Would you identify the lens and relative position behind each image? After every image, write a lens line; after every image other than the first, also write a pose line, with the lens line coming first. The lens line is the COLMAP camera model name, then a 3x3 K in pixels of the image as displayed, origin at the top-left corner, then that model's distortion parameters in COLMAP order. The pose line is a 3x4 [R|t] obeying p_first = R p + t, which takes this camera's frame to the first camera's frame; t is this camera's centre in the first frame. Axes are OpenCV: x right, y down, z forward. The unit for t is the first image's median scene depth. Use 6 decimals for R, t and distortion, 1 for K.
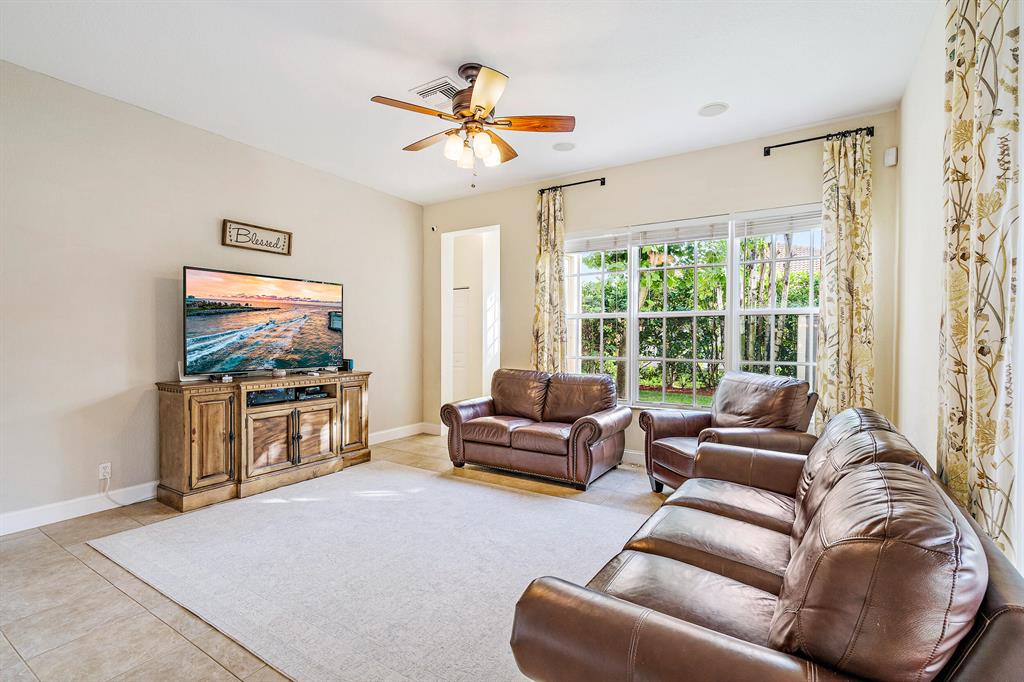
lens RADIAL K [[465.7, 0, 510.1], [0, 465.7, 344.8], [0, 0, 1]] dist [-0.002403, 0.001939]
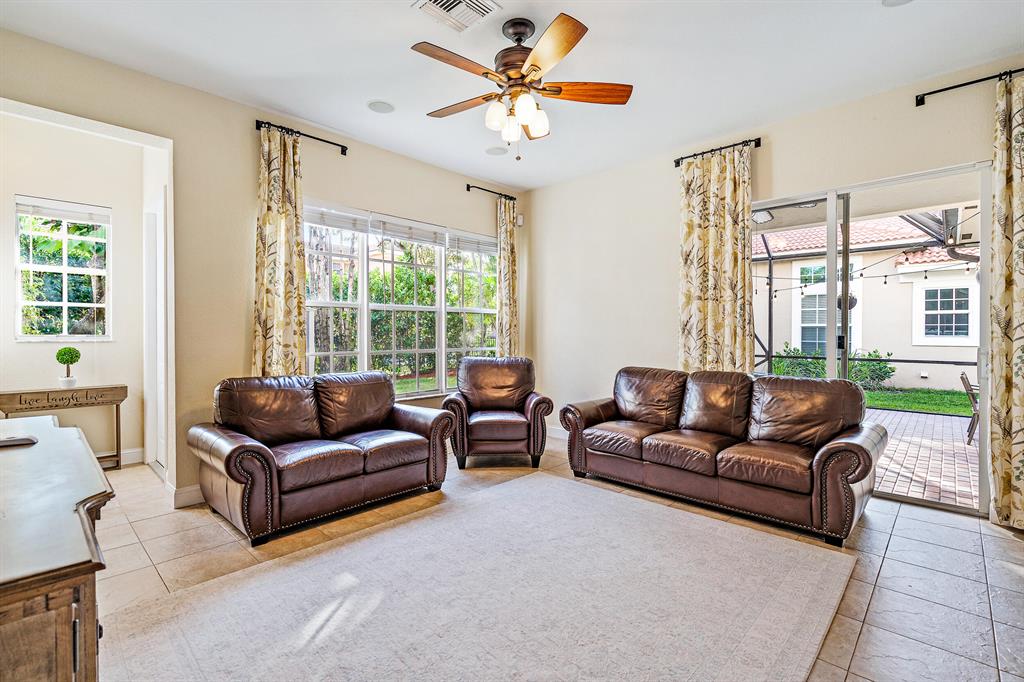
lens RADIAL K [[465.7, 0, 505.1], [0, 465.7, 335.8], [0, 0, 1]] dist [-0.002403, 0.001939]
pose [[0.205497, -0.011111, 0.978595, -0.698371], [0.017466, 0.999818, 0.007684, -0.006827], [-0.978502, 0.015513, 0.205654, 0.622324]]
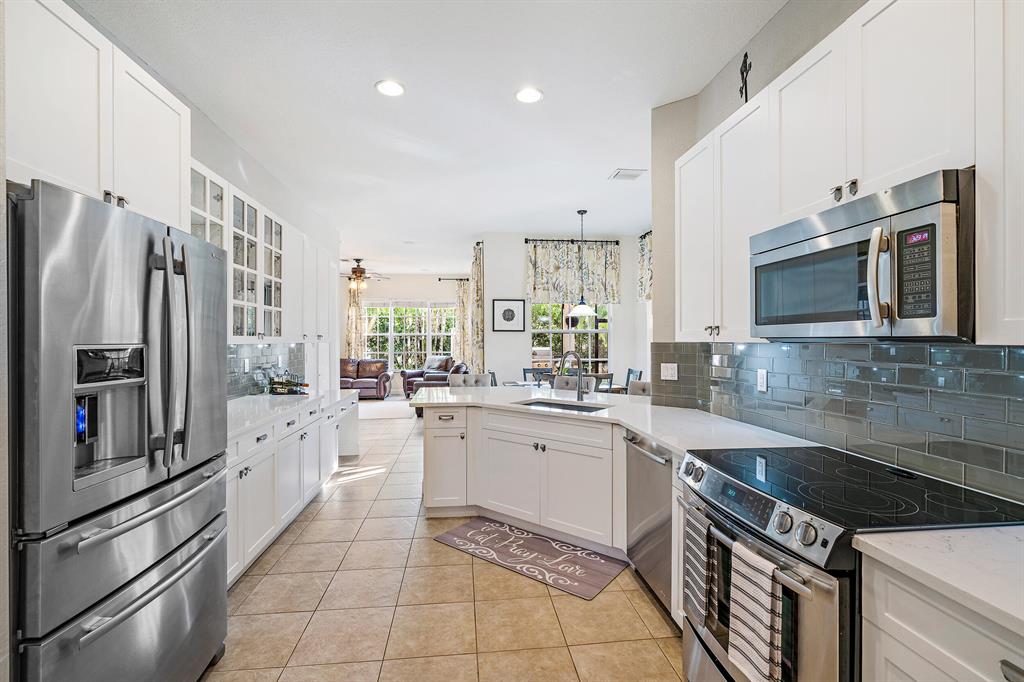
lens RADIAL K [[465.7, 0, 515.9], [0, 465.7, 337.3], [0, 0, 1]] dist [-0.002403, 0.001939]
pose [[0.771736, -0.004920, 0.635925, -0.928072], [0.014468, 0.999847, -0.009823, -0.017921], [-0.635779, 0.016781, 0.771689, -1.537657]]
